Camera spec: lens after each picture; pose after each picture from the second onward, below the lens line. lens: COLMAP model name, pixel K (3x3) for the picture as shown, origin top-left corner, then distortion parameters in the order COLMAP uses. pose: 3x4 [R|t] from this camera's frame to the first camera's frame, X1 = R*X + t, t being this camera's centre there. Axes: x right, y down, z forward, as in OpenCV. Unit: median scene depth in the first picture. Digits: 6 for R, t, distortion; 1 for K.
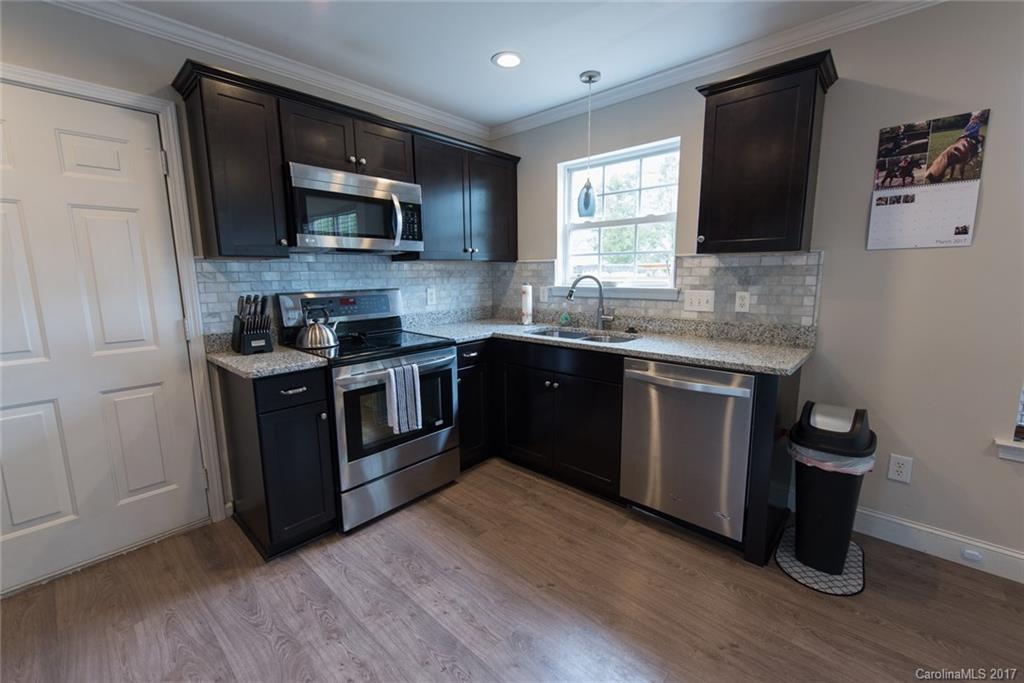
lens RADIAL K [[418.6, 0, 512.8], [0, 418.6, 339.0], [0, 0, 1]] dist [0.006499, -0.000060]
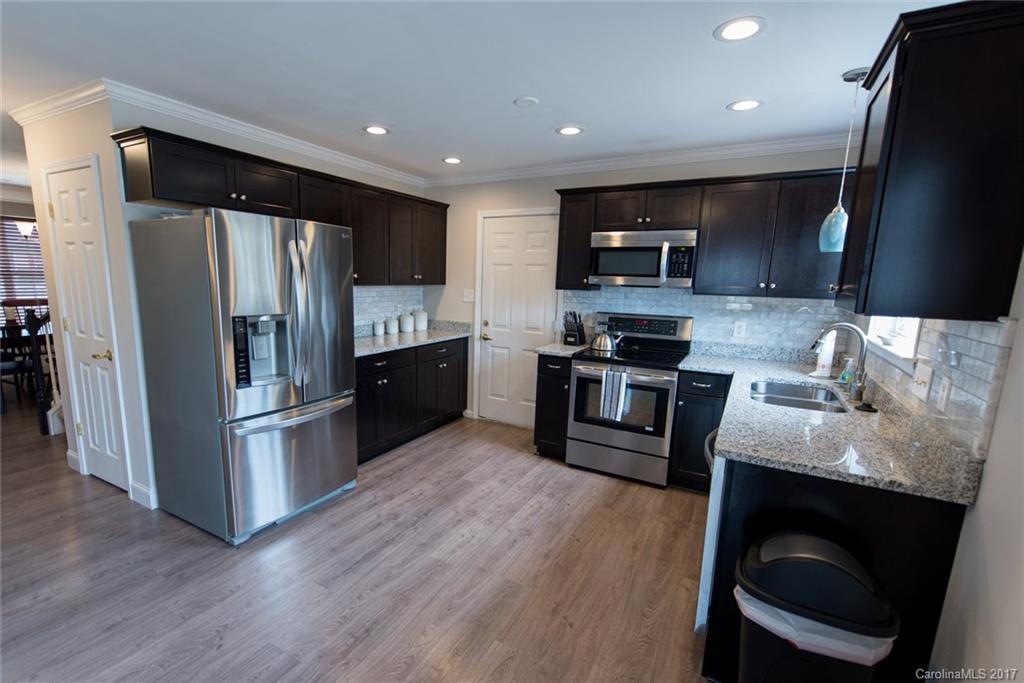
lens RADIAL K [[454.3, 0, 482.1], [0, 454.3, 363.0], [0, 0, 1]] dist [0.005171, -0.000194]
pose [[0.206252, 0.195930, -0.958682, 1.081568], [-0.180106, 0.970610, 0.159619, -0.123588], [0.961781, 0.139742, 0.235479, 0.223289]]
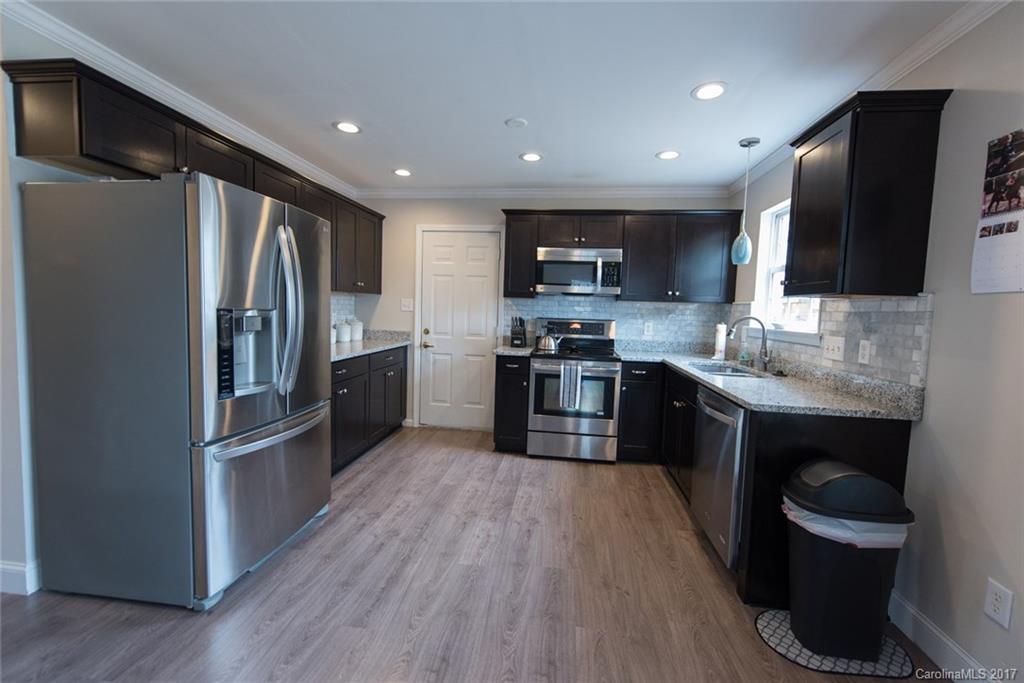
lens RADIAL K [[411.4, 0, 512.0], [0, 411.4, 341.5], [0, 0, 1]] dist [0.000749, -0.000189]
pose [[0.569671, 0.094678, -0.816401, 0.872430], [-0.166621, 0.986019, -0.001917, 0.014165], [0.804806, 0.137121, 0.577482, -0.090027]]
